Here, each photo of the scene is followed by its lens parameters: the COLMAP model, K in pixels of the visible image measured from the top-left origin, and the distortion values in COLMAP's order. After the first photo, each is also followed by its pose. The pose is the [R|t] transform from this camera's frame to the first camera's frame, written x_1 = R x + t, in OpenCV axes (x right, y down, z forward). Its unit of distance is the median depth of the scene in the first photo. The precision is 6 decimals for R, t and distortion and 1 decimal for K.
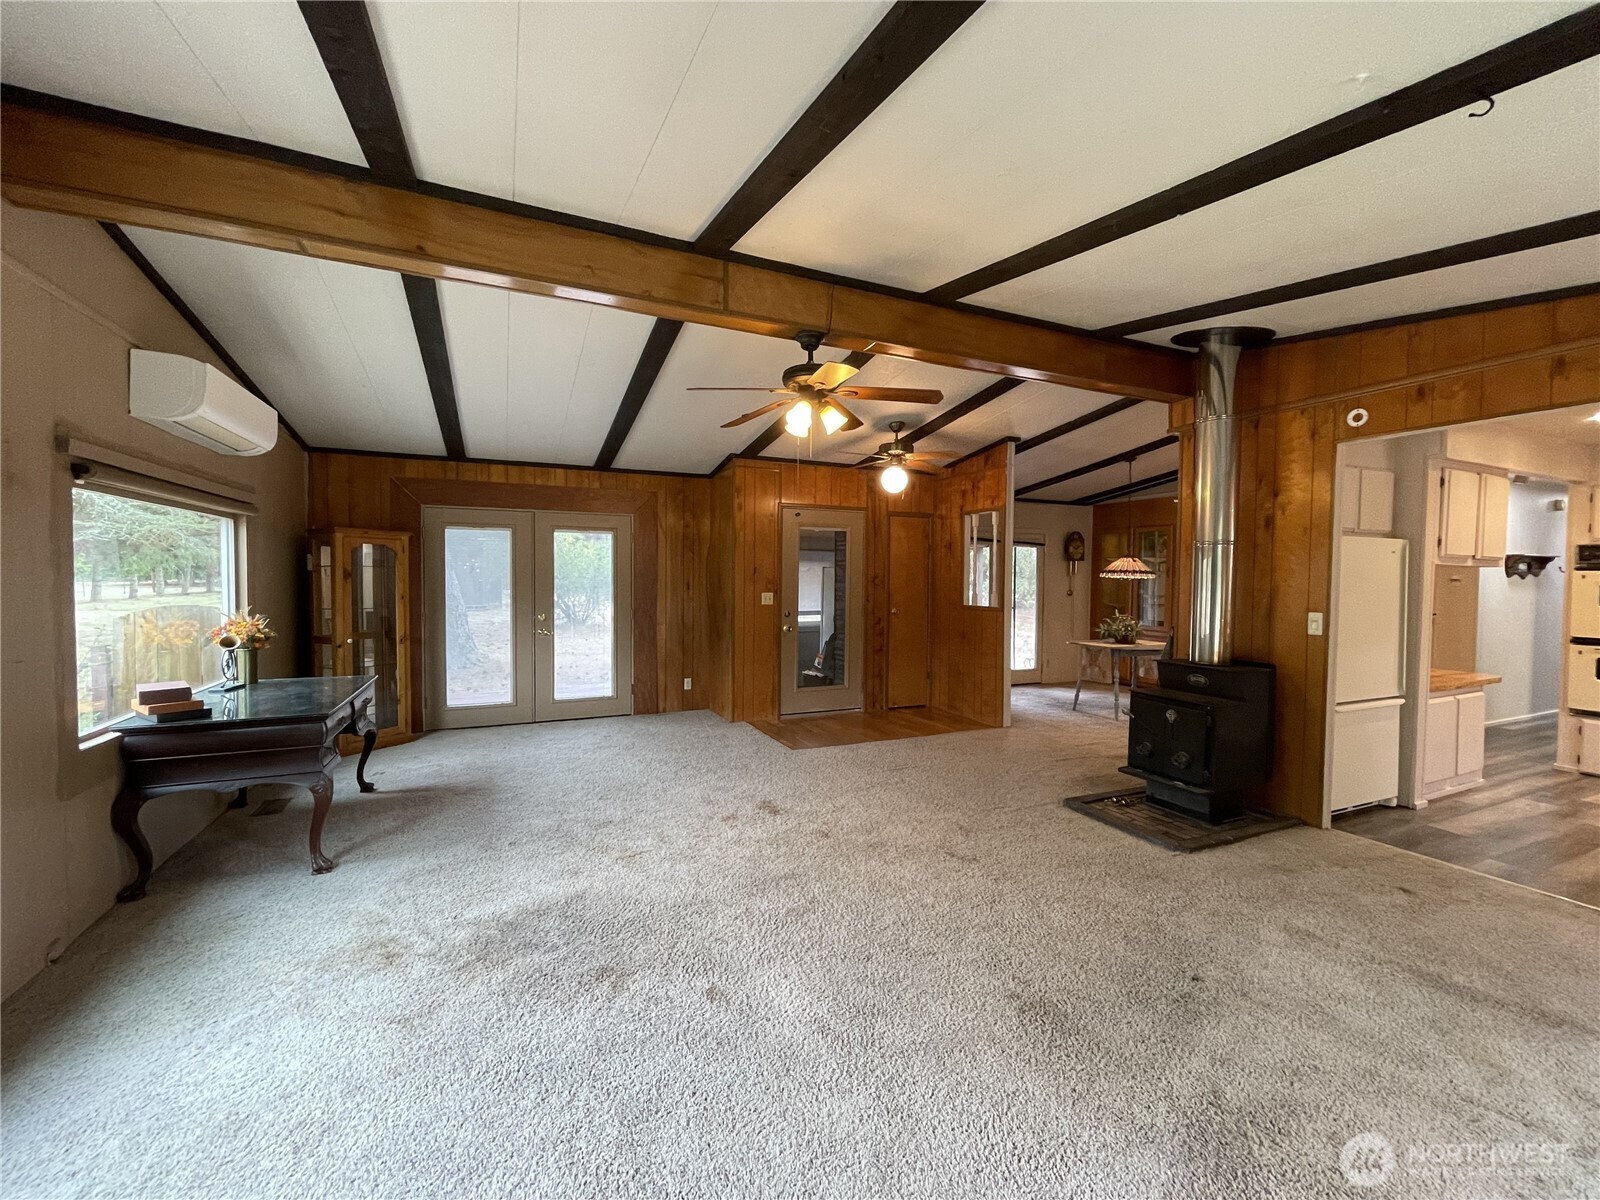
lens RADIAL K [[653.5, 0, 798.7], [0, 653.5, 594.2], [0, 0, 1]] dist [-0.001069, 0.000242]
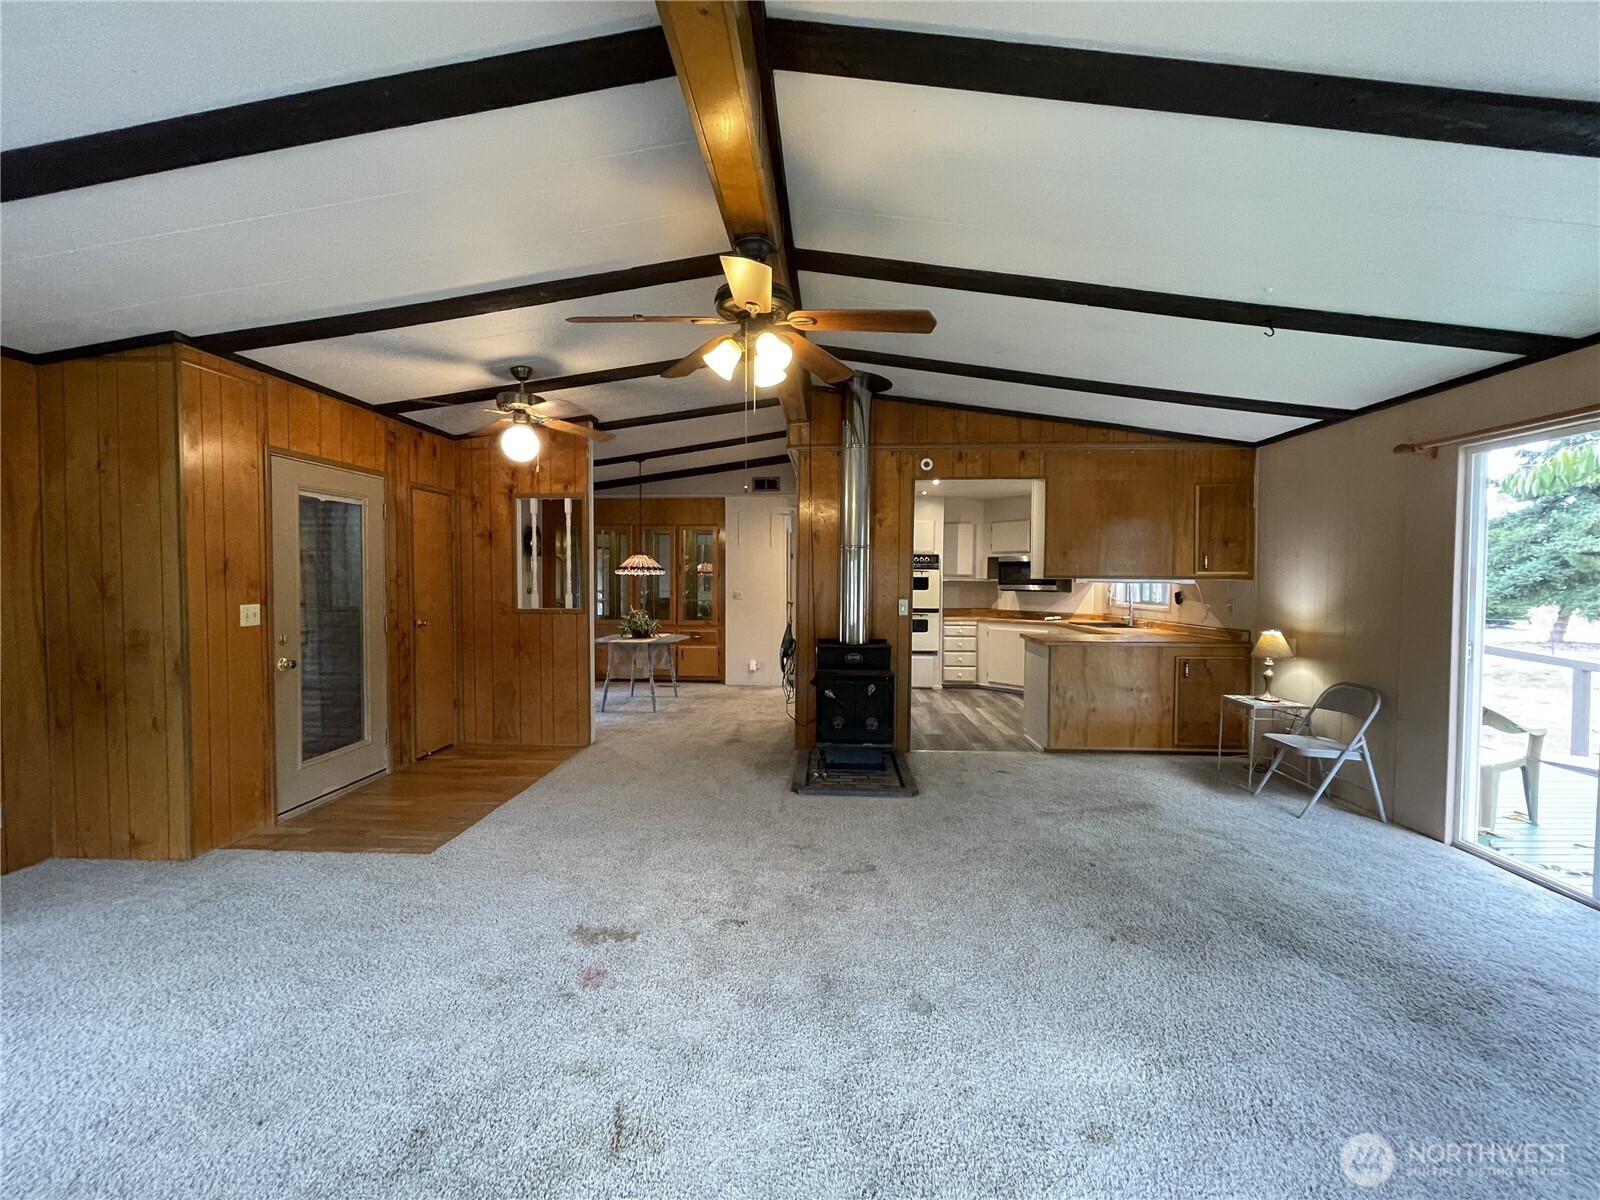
lens RADIAL K [[653.5, 0, 804.9], [0, 653.5, 610.4], [0, 0, 1]] dist [-0.001069, 0.000242]
pose [[0.455257, -0.053204, 0.888769, -0.312987], [0.023218, 0.998583, 0.047885, -0.012086], [-0.890057, -0.001165, 0.455847, 0.316327]]
